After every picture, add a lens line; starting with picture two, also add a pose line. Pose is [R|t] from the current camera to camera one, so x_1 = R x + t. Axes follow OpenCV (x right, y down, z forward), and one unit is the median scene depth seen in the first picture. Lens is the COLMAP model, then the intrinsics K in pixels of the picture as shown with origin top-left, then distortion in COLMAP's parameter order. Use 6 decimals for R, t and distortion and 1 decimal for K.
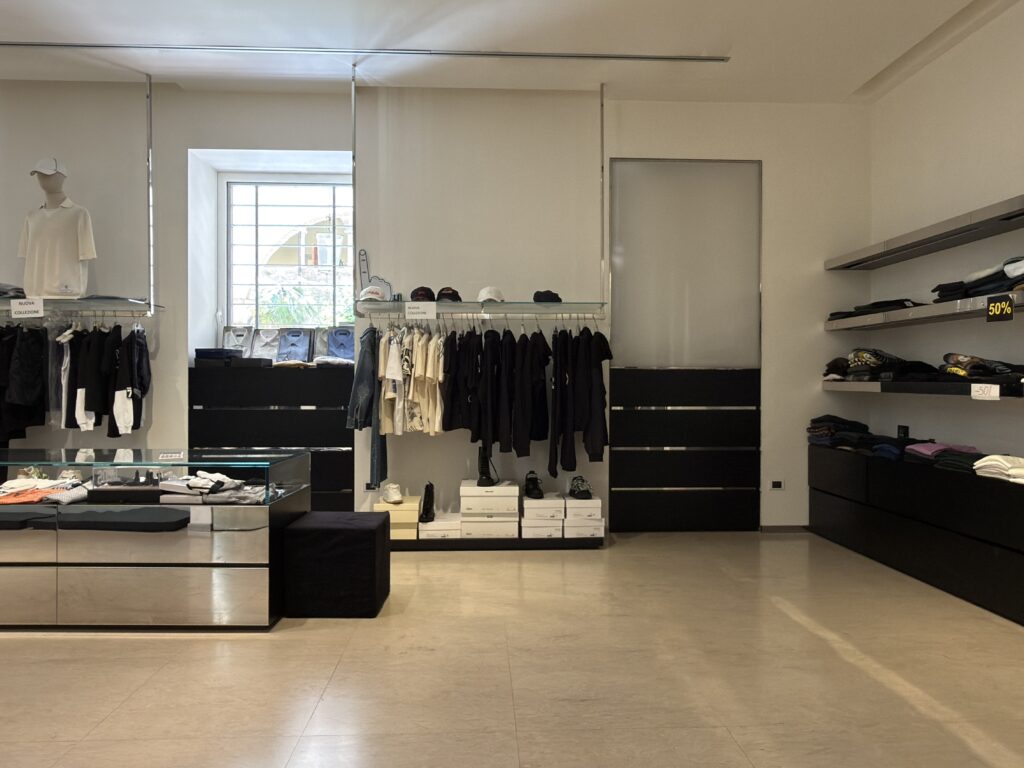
lens RADIAL K [[709.9, 0, 512.0], [0, 709.9, 384.0], [0, 0, 1]] dist [-0.059368, -0.000235]
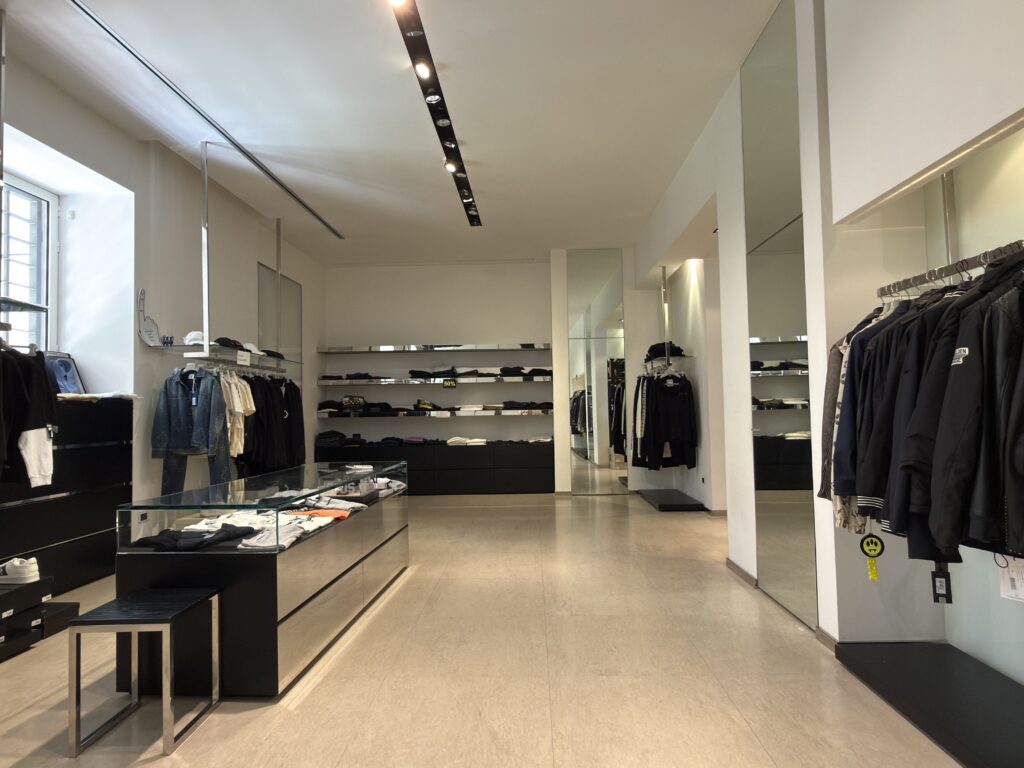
lens RADIAL K [[543.8, 0, 512.0], [0, 543.8, 384.0], [0, 0, 1]] dist [-0.002378, -0.000325]
pose [[0.074114, 0.045471, 0.996213, -1.053360], [0.019359, 0.998706, -0.047025, -0.001404], [-0.997062, 0.022771, 0.073138, 0.437552]]
